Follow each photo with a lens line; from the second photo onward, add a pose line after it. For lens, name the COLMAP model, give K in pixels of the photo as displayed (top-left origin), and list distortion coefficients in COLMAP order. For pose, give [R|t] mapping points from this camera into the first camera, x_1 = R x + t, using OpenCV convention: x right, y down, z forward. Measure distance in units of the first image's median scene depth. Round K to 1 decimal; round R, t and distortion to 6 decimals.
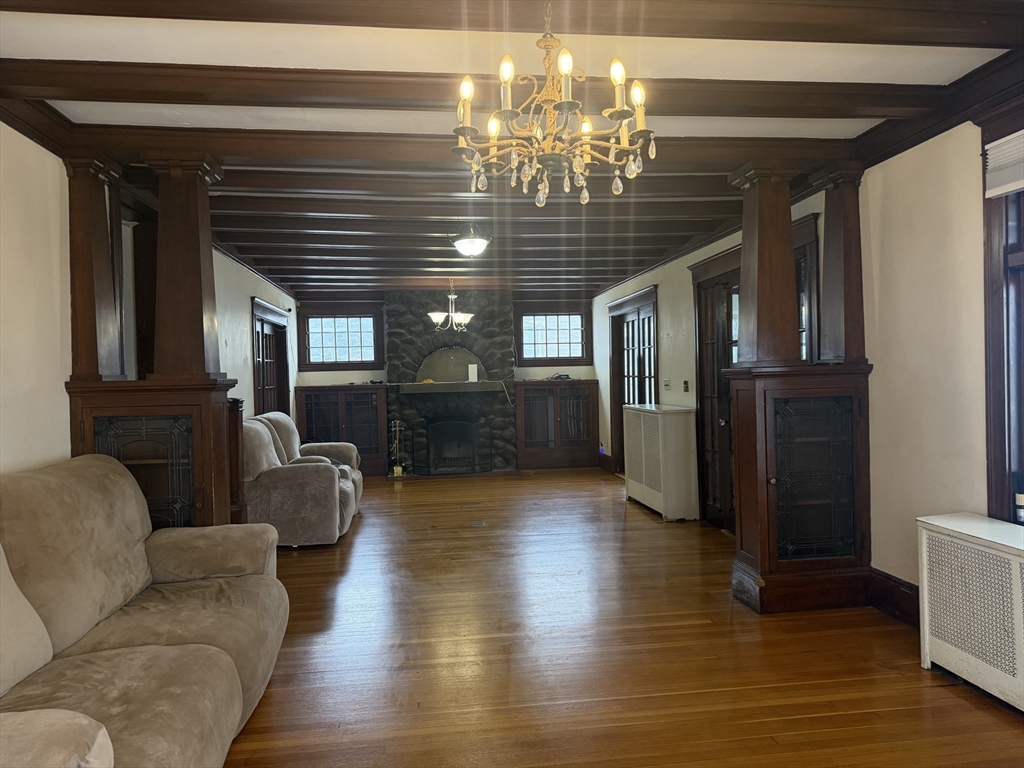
lens RADIAL K [[721.0, 0, 509.2], [0, 721.0, 385.7], [0, 0, 1]] dist [0.035847, -0.035190]
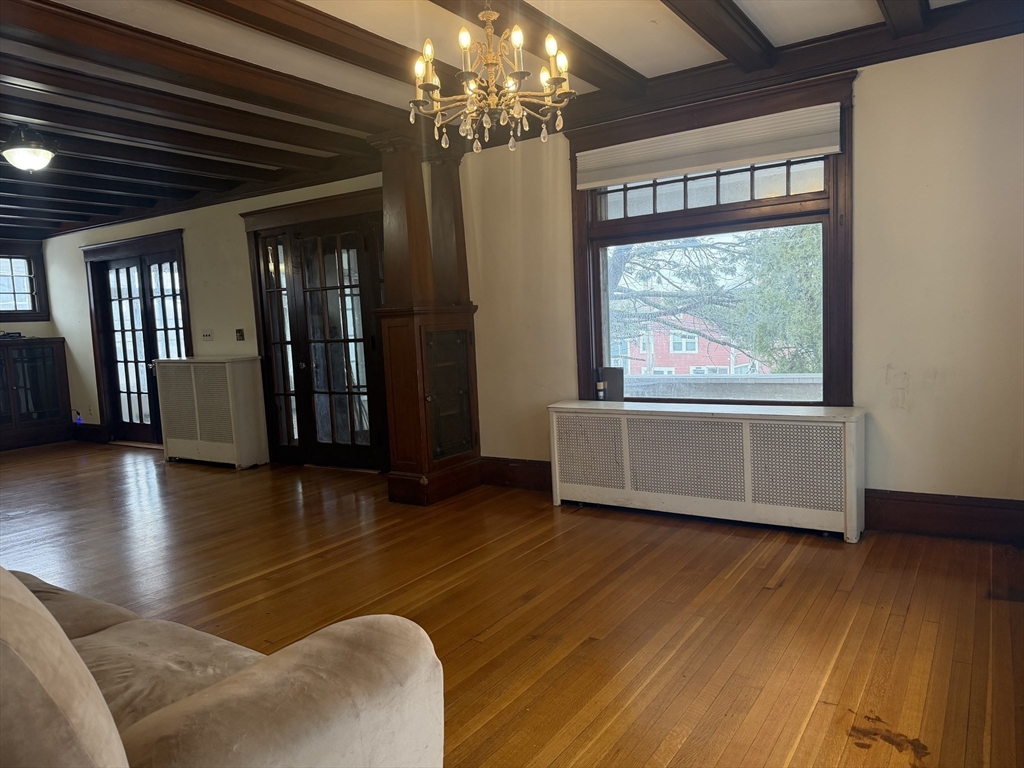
lens RADIAL K [[721.0, 0, 528.9], [0, 721.0, 399.6], [0, 0, 1]] dist [0.035847, -0.035190]
pose [[0.632629, -0.091132, 0.769075, -0.202829], [0.041010, 0.995601, 0.084240, 0.015576], [-0.773369, -0.021753, 0.633583, 0.038382]]
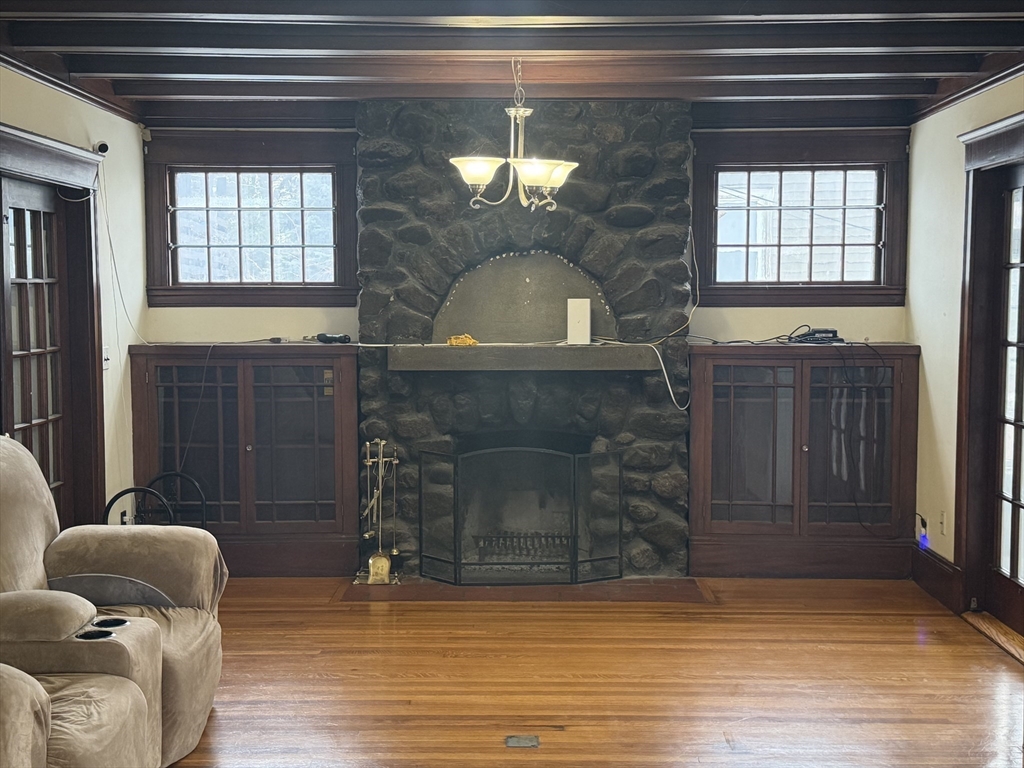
lens RADIAL K [[1273.7, 0, 510.6], [0, 1273.7, 390.7], [0, 0, 1]] dist [0.070984, 0.000000]
pose [[0.988807, 0.032517, -0.145612, 0.013401], [-0.023194, 0.997598, 0.065270, -0.024471], [0.147385, -0.061162, 0.987186, 0.333956]]
